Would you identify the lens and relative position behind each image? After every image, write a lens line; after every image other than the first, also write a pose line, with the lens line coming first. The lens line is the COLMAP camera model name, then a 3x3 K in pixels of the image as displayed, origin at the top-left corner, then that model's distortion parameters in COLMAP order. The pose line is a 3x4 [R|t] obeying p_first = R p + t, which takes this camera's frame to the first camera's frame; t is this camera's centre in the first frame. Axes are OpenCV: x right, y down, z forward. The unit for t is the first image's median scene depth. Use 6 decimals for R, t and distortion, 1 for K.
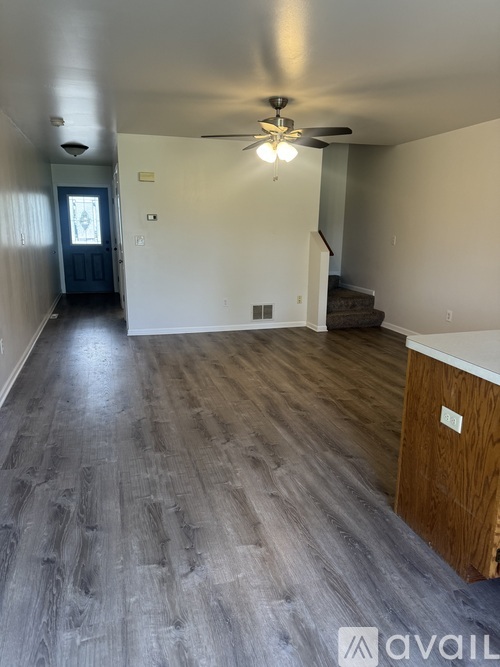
lens RADIAL K [[466.3, 0, 249.9], [0, 466.3, 333.9], [0, 0, 1]] dist [0.002687, -0.014798]
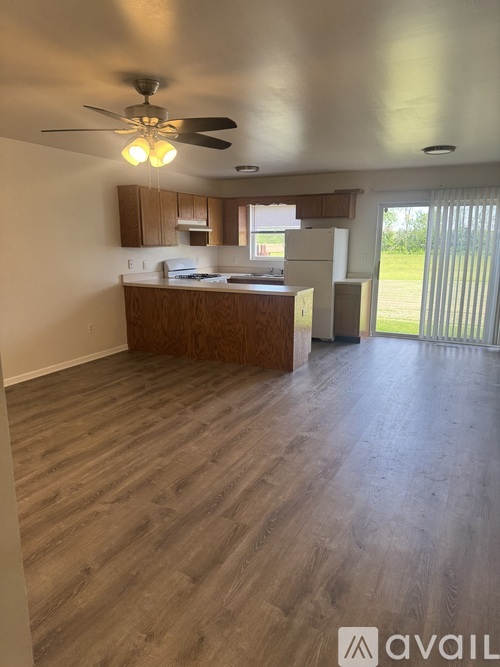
lens RADIAL K [[466.3, 0, 250.1], [0, 466.3, 334.0], [0, 0, 1]] dist [0.002687, -0.014798]
pose [[-0.727185, -0.147961, 0.670305, -0.574890], [0.148053, 0.919704, 0.363628, -0.355495], [-0.670285, 0.363666, -0.646889, 1.430297]]
